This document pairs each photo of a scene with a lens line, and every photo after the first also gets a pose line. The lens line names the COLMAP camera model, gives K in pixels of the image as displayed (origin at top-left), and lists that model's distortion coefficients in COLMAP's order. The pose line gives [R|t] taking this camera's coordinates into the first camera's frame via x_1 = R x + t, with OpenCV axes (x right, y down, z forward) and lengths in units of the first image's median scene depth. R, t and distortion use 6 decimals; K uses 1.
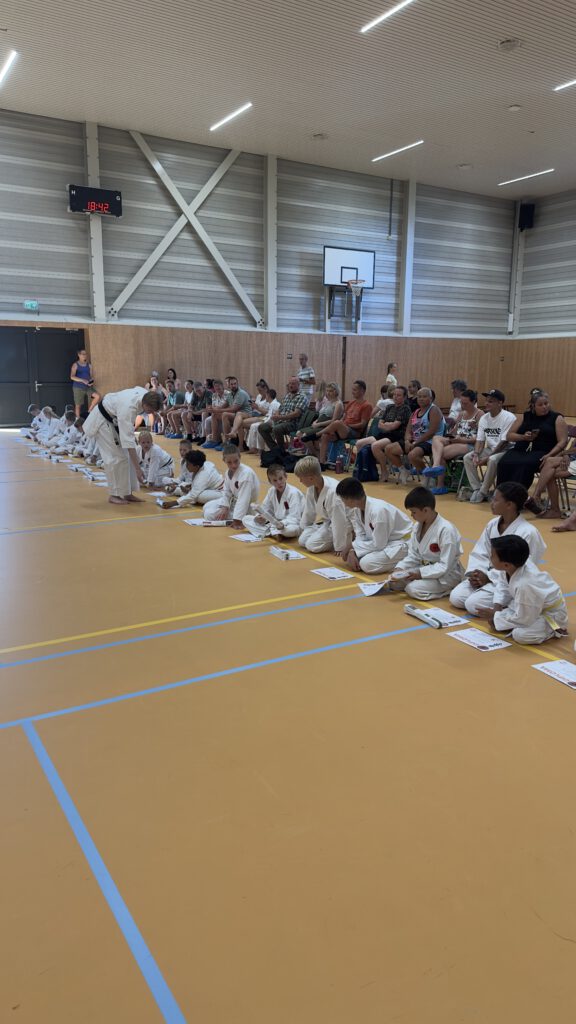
lens RADIAL K [[718.9, 0, 293.0], [0, 718.9, 501.7], [0, 0, 1]] dist [0.157069, -0.260903]
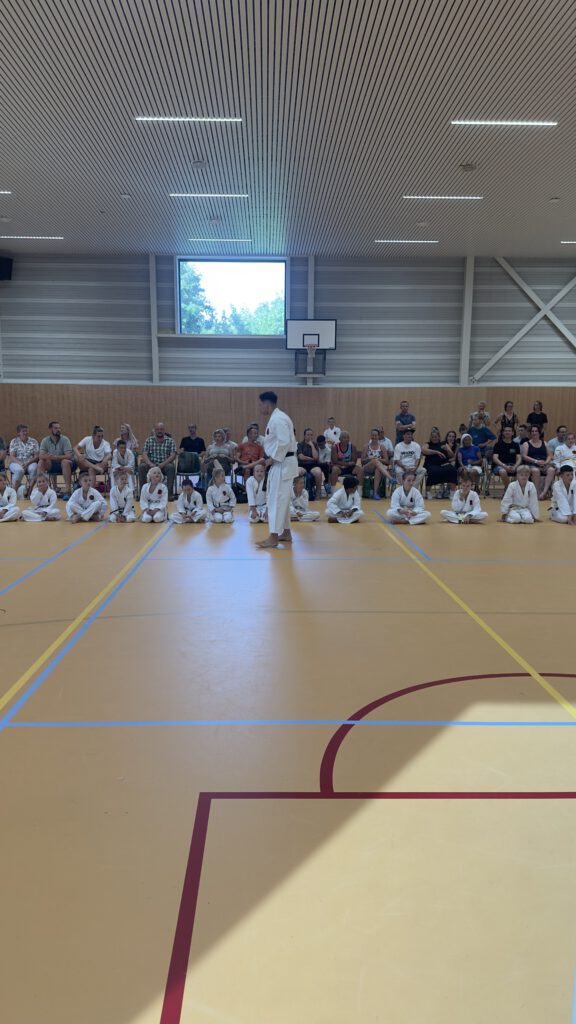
lens RADIAL K [[713.1, 0, 280.2], [0, 713.1, 514.6], [0, 0, 1]] dist [0.200213, -0.370238]
pose [[0.503208, -0.126856, 0.854804, -0.506909], [0.155543, 0.986308, 0.054806, -0.040941], [-0.850052, 0.105380, 0.516050, 0.182256]]
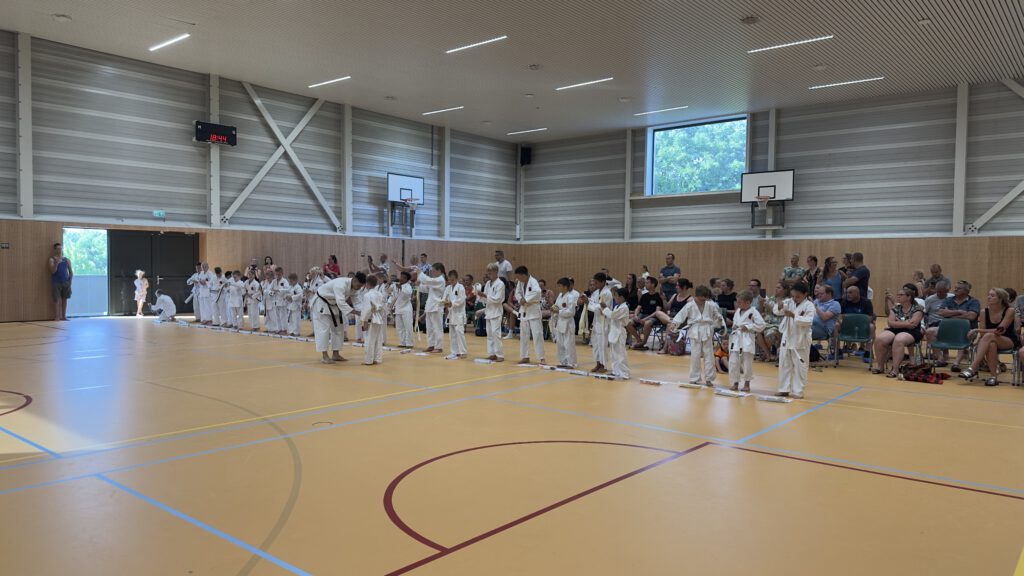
lens RADIAL K [[718.5, 0, 505.2], [0, 718.5, 295.8], [0, 0, 1]] dist [0.163038, -0.246112]
pose [[0.948440, -0.011563, 0.316745, -0.171006], [0.054553, 0.990376, -0.127196, 0.042479], [-0.312226, 0.137917, 0.939943, -0.247996]]
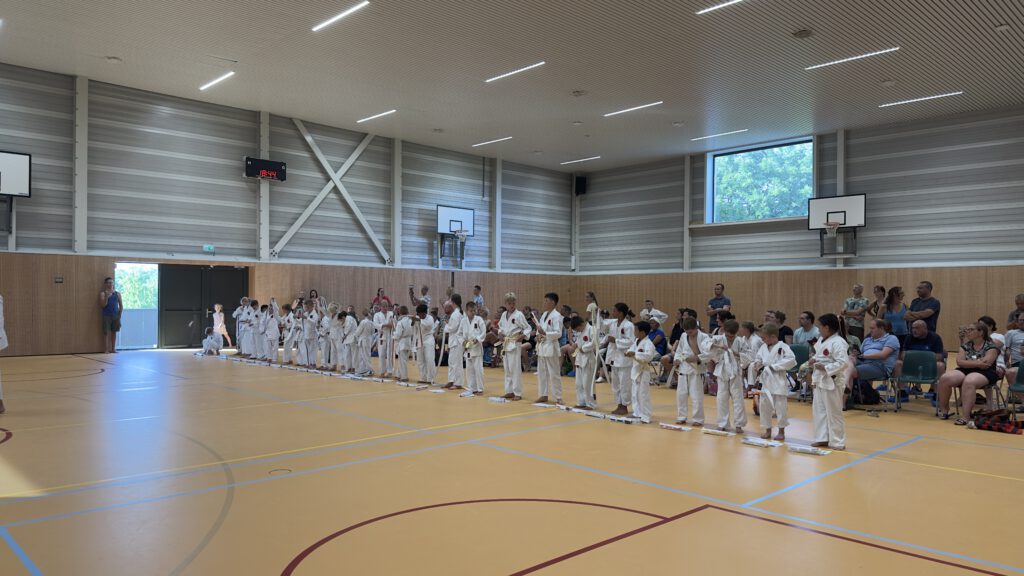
lens RADIAL K [[718.5, 0, 505.2], [0, 718.5, 295.8], [0, 0, 1]] dist [0.163038, -0.246112]
pose [[0.975993, -0.001040, 0.217801, -0.119206], [0.040303, 0.983581, -0.175907, 0.038741], [-0.214042, 0.180462, 0.960010, -0.225890]]
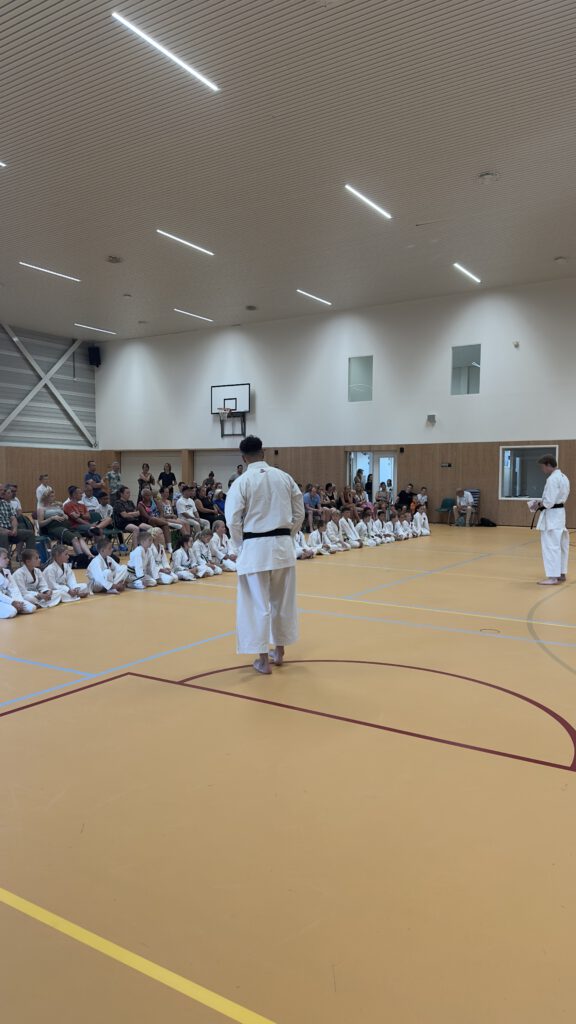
lens RADIAL K [[713.1, 0, 280.2], [0, 713.1, 514.6], [0, 0, 1]] dist [0.200213, -0.370238]
pose [[-0.433308, -0.060109, 0.899239, -0.597839], [0.154276, 0.978099, 0.139720, -0.124714], [-0.887943, 0.199272, -0.414544, 0.644956]]
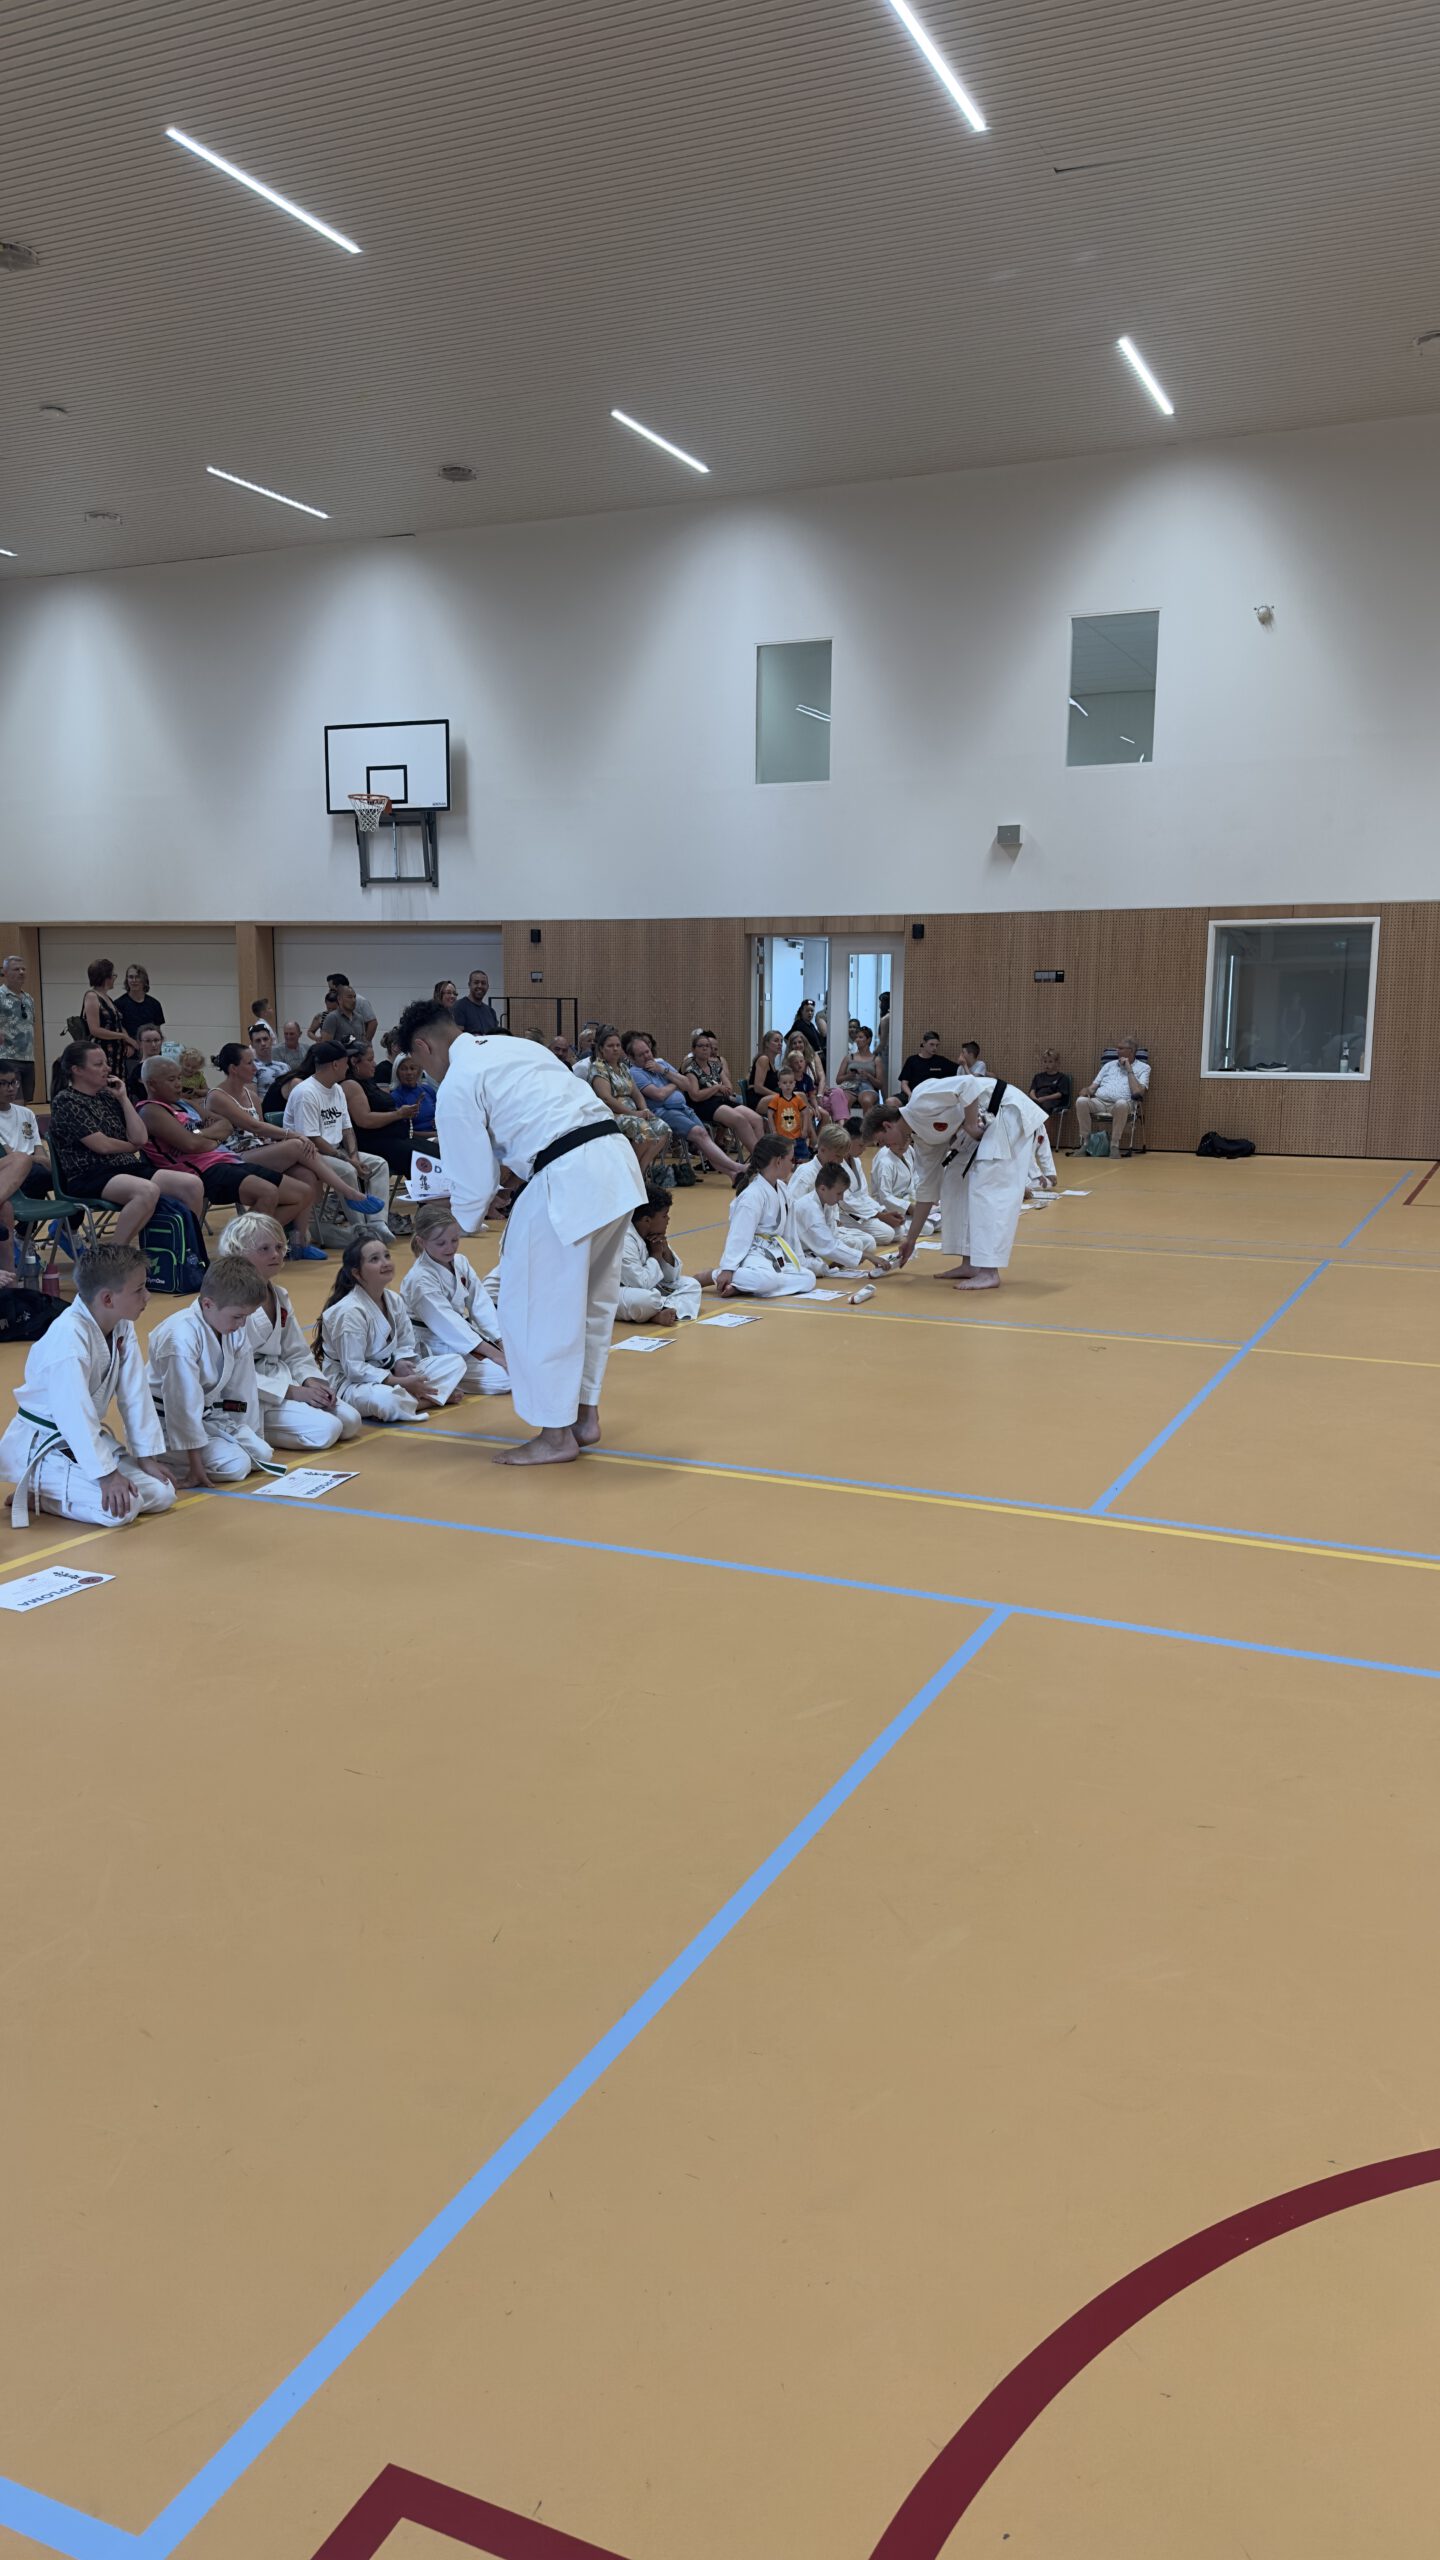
lens RADIAL K [[1797.3, 0, 732.4], [0, 1797.3, 1254.4], [0, 0, 1]] dist [0.157069, -0.260903]
pose [[-0.562286, -0.124461, 0.817523, -0.409253], [0.136698, 0.961019, 0.240327, -0.116162], [-0.815566, 0.246886, -0.523354, 0.614131]]
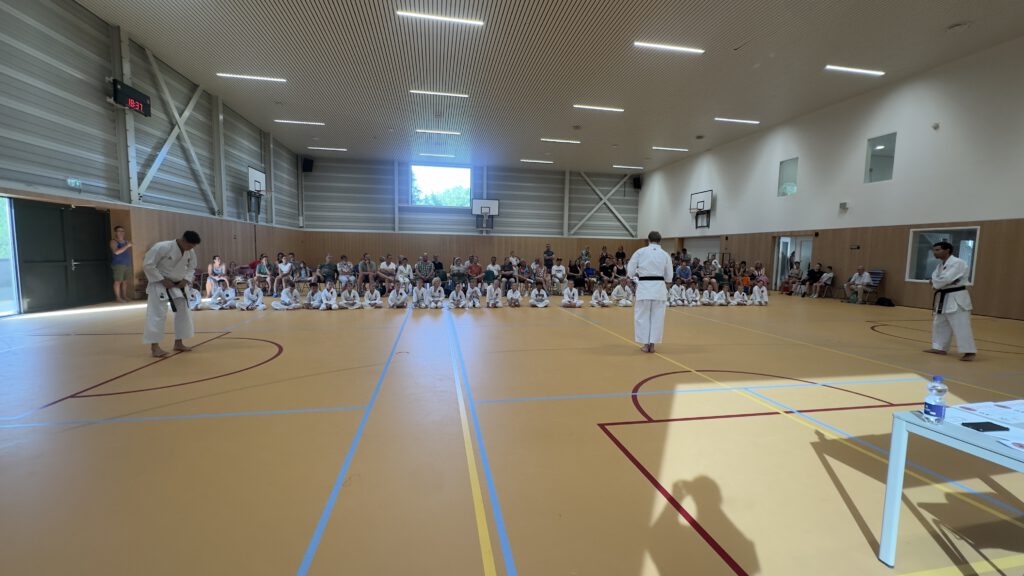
lens RADIAL K [[407.8, 0, 512.0], [0, 407.8, 288.0], [0, 0, 1]] dist [0.000742, 0.000045]
pose [[0.352892, -0.086046, 0.931699, -0.567145], [0.153854, 0.987545, 0.032930, -0.049068], [-0.922928, 0.131725, 0.361735, 0.239254]]
